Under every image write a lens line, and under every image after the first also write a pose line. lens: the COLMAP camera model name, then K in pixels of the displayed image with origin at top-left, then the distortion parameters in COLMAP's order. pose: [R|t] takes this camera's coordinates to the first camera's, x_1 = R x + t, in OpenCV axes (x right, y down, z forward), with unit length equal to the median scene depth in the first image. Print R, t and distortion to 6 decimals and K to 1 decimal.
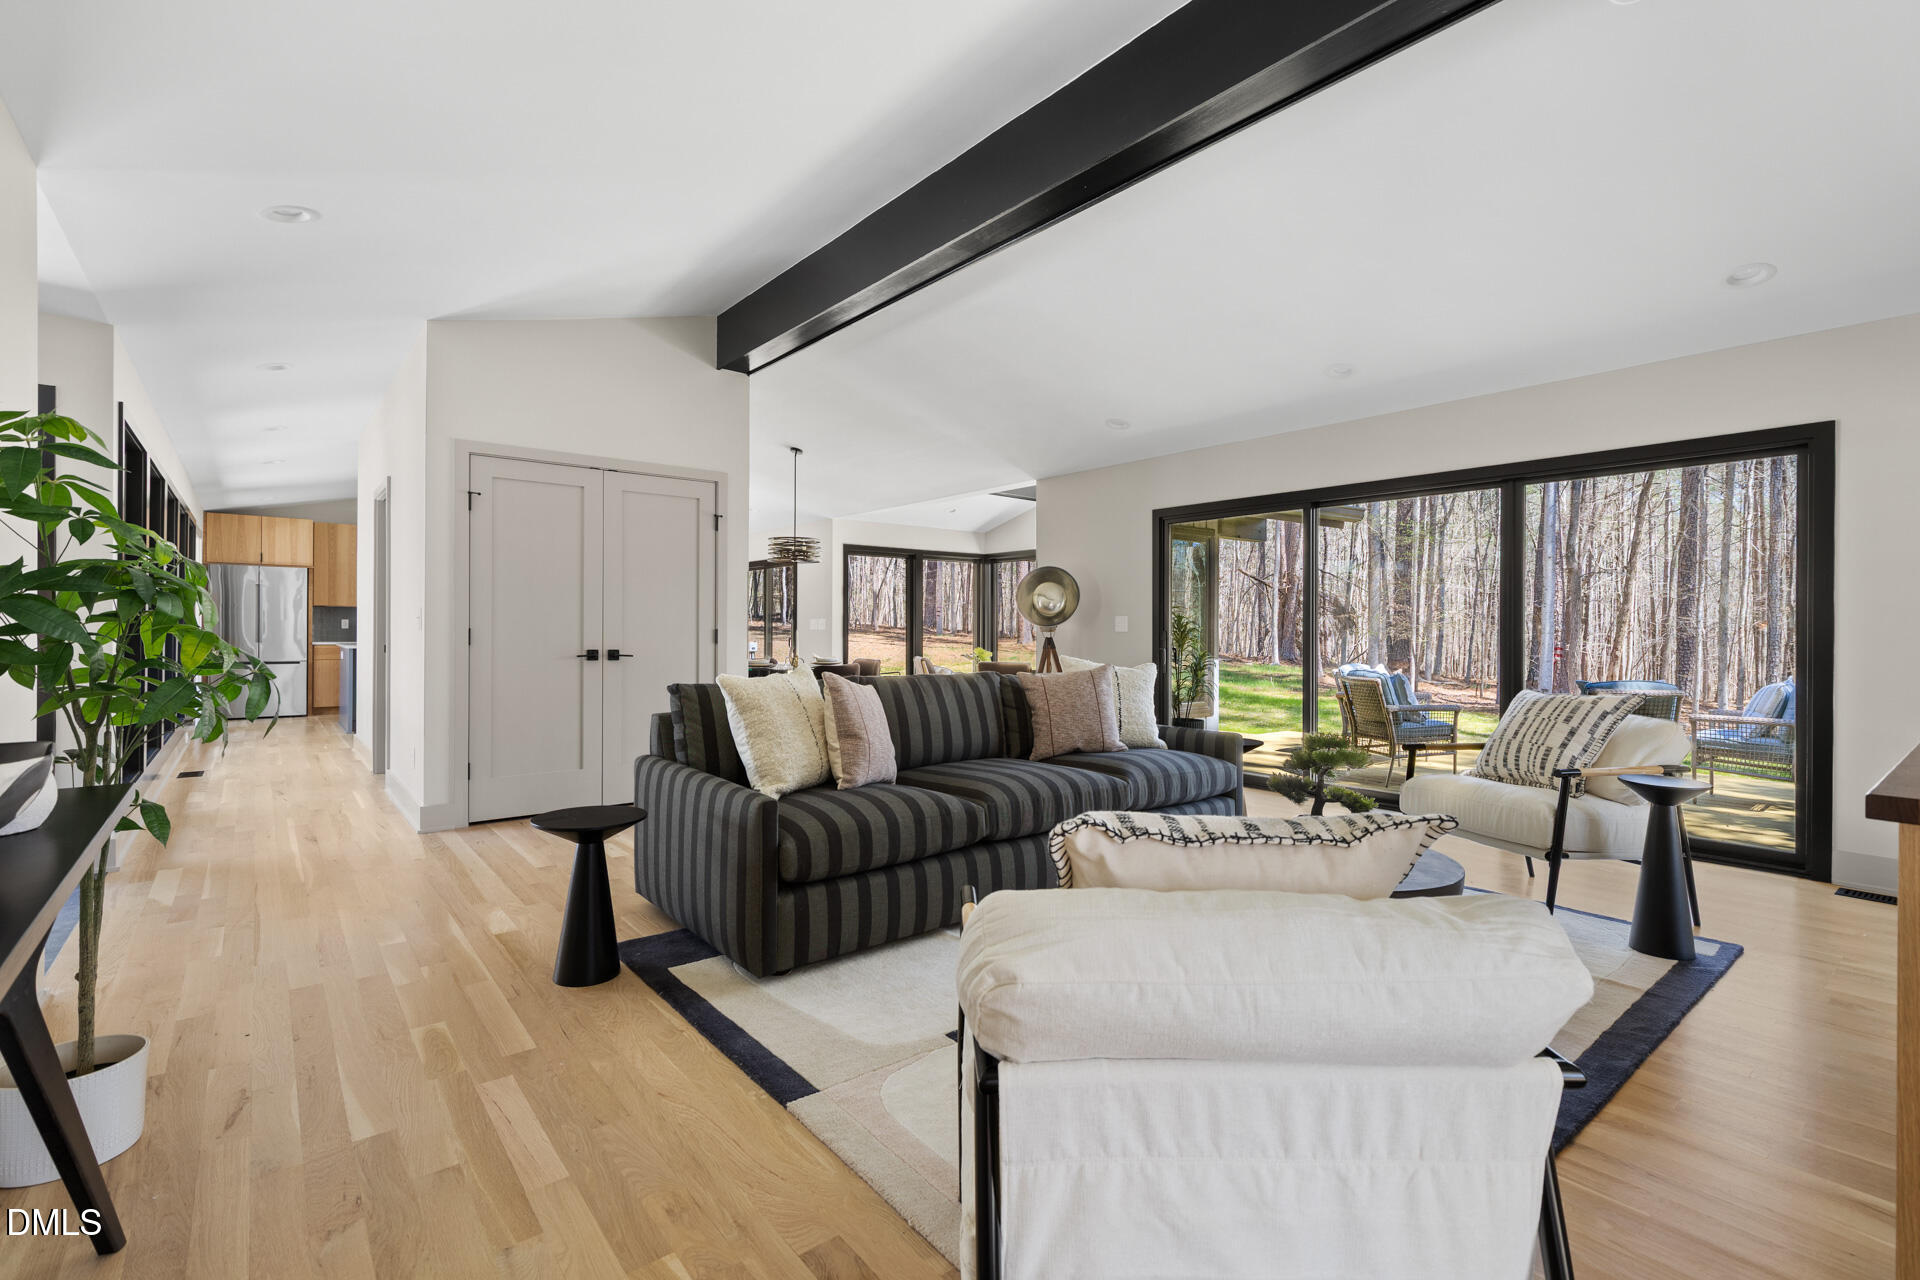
lens RADIAL K [[865.4, 0, 964.7], [0, 865.4, 626.4], [0, 0, 1]] dist [0.011987, -0.000301]
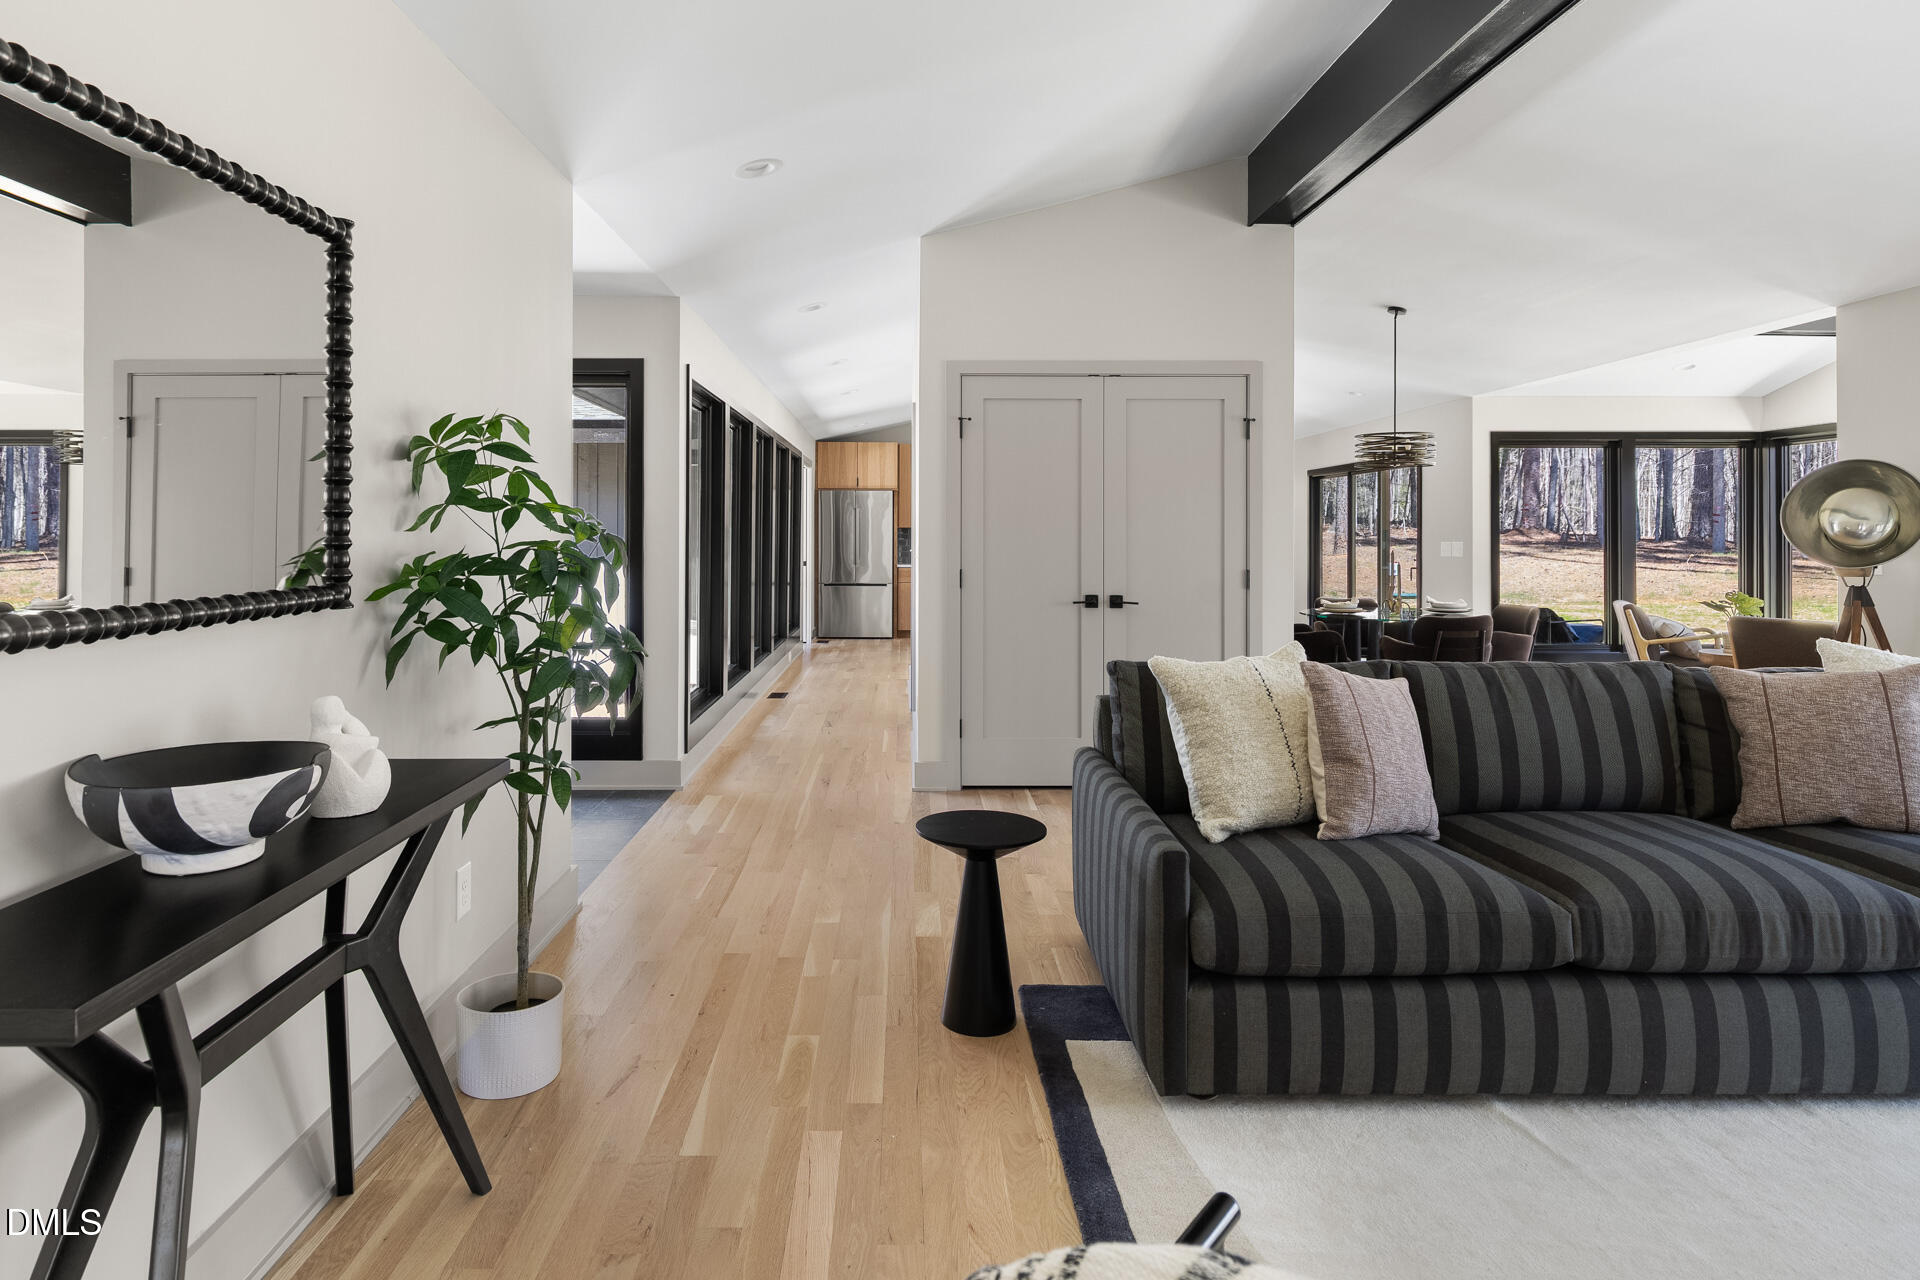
lens RADIAL K [[1085.6, 0, 902.9], [0, 1085.6, 529.3], [0, 0, 1]] dist [0.002299, -0.000672]
pose [[0.774652, -0.006599, -0.632353, 0.127243], [0.003447, 0.999975, -0.006212, -0.044005], [0.632378, 0.002632, 0.774655, 0.125593]]
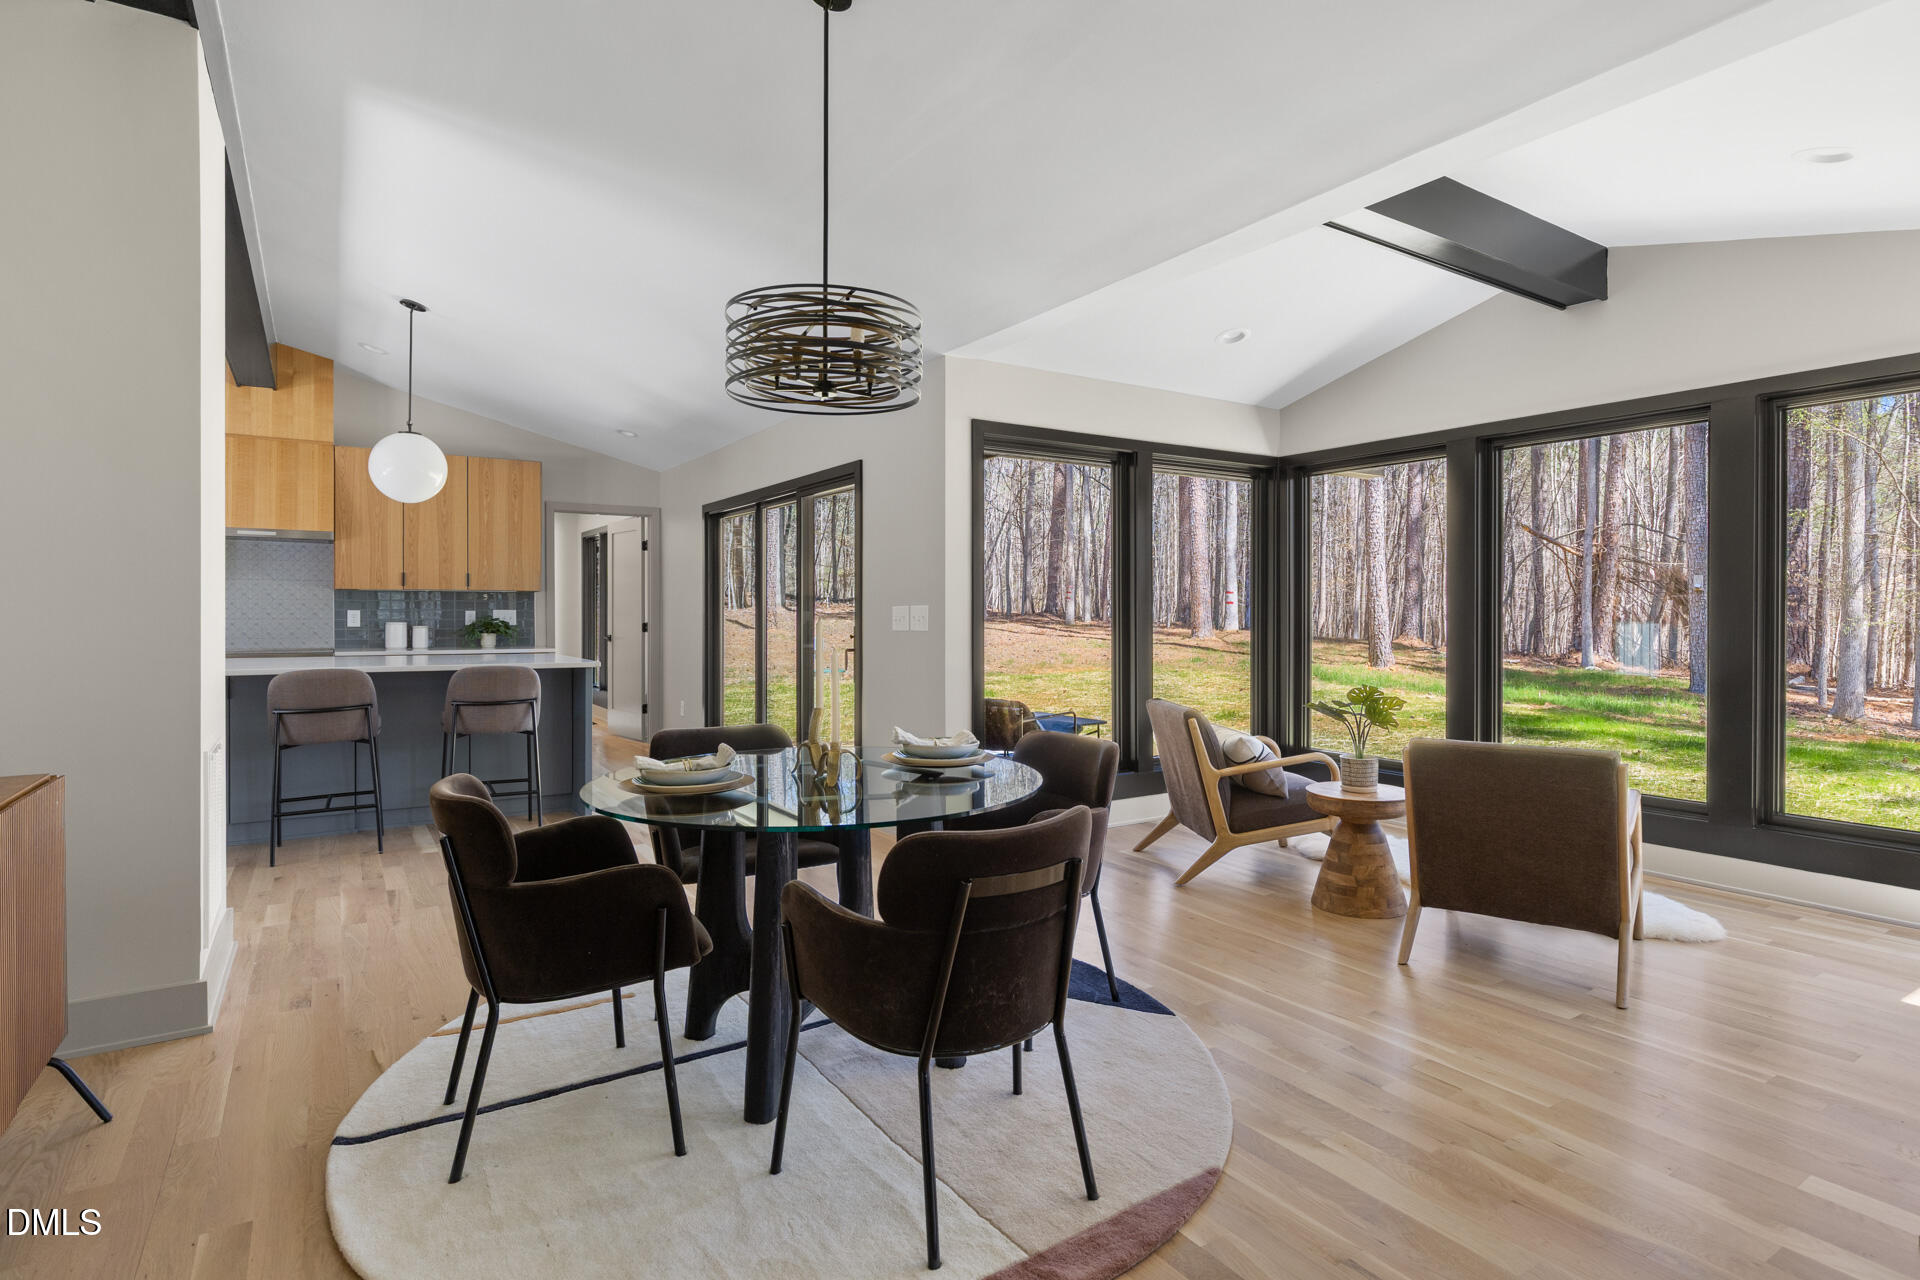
lens RADIAL K [[1020.8, 0, 954.6], [0, 1020.8, 616.5], [0, 0, 1]] dist [0.037935, 0.000113]
pose [[0.994899, -0.001250, -0.100873, -0.299367], [0.002232, 0.999951, 0.009624, -0.027108], [0.100856, -0.009800, 0.994853, 1.500949]]
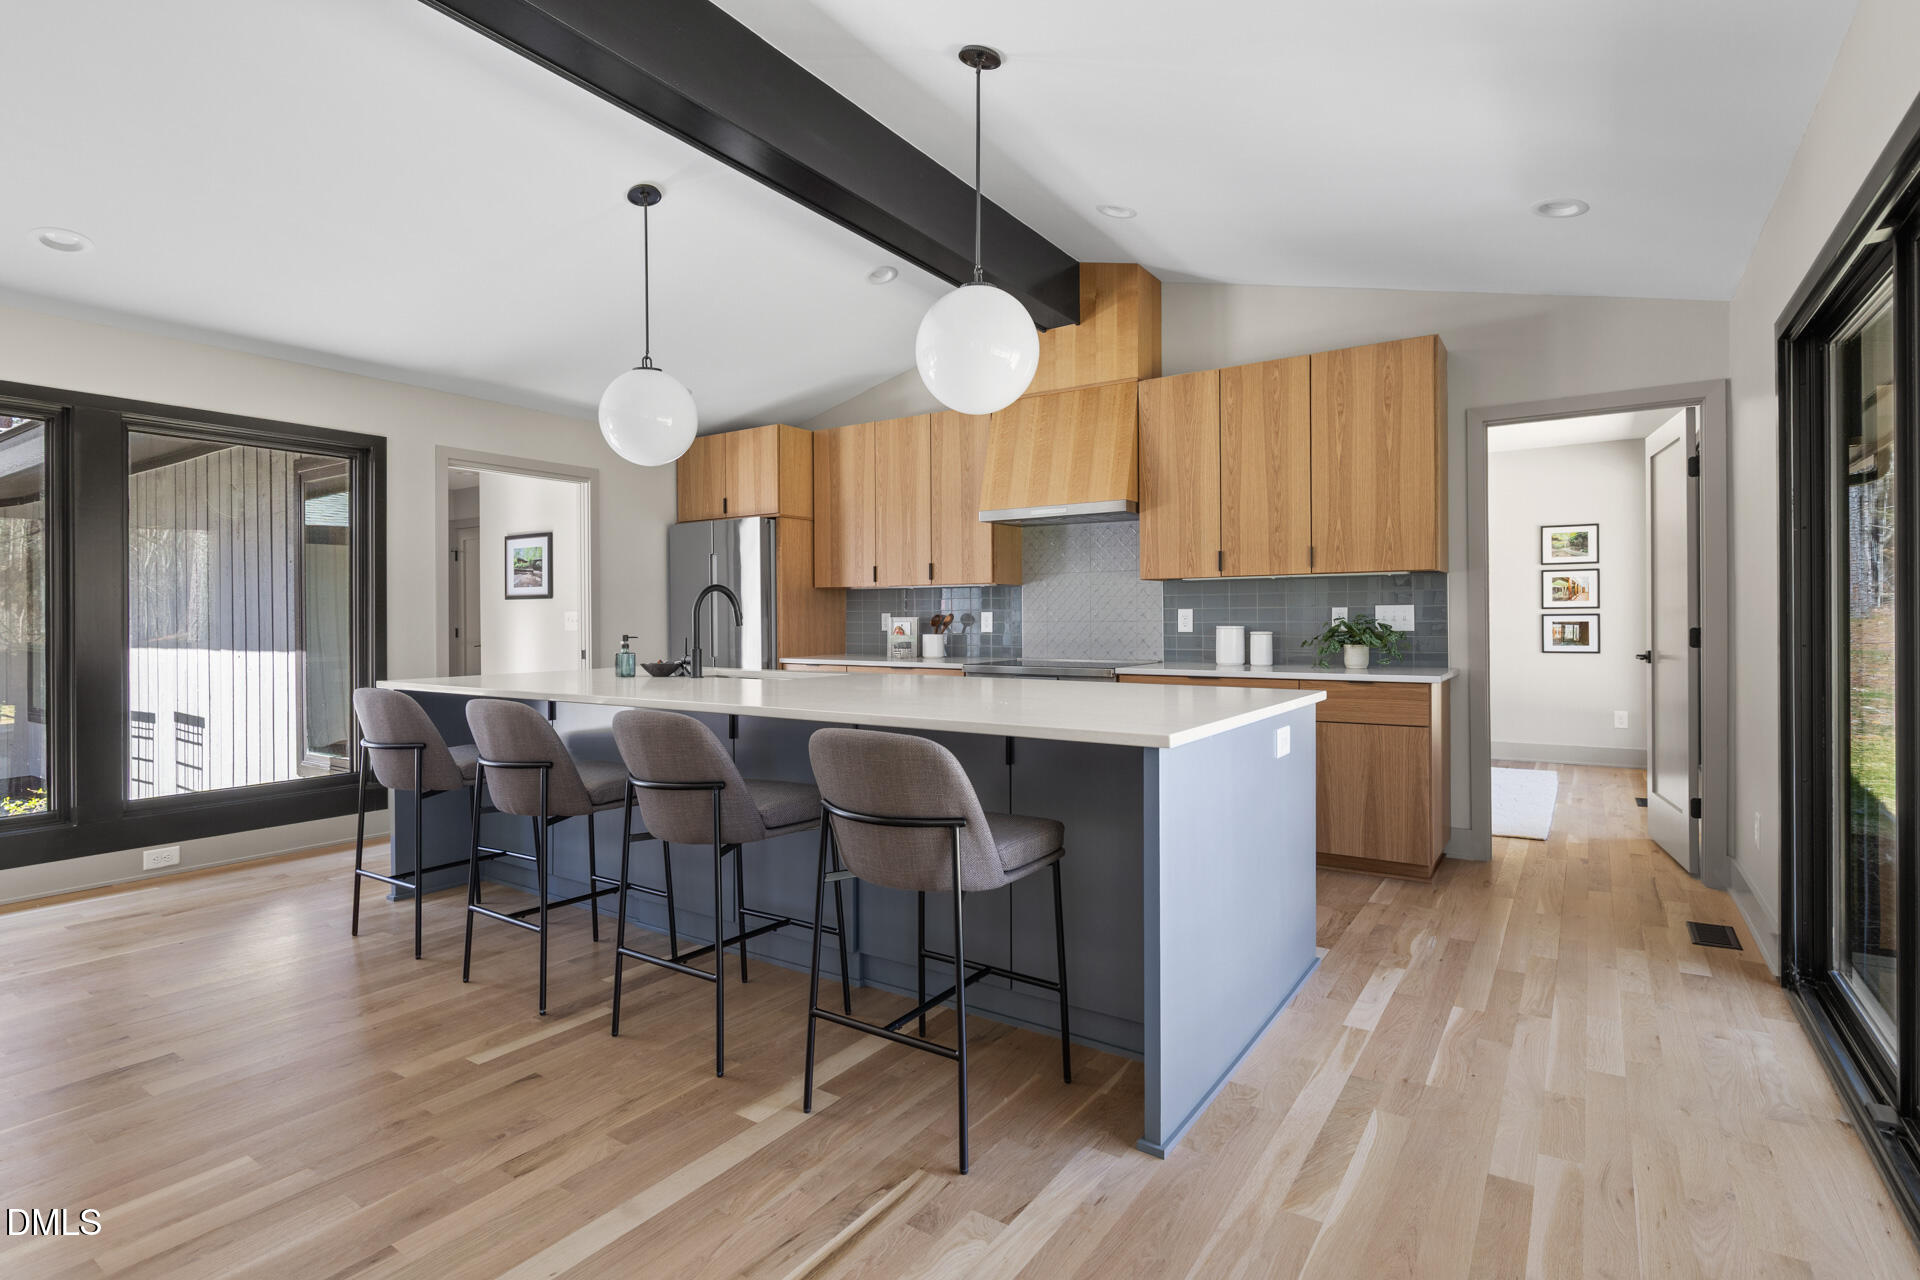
lens RADIAL K [[929.8, 0, 957.6], [0, 929.8, 626.1], [0, 0, 1]] dist [-0.000239, -0.000130]
pose [[0.304387, -0.000060, -0.952548, -0.551075], [0.007957, 0.999965, 0.002480, -0.001575], [0.952515, -0.008335, 0.304377, 2.836291]]
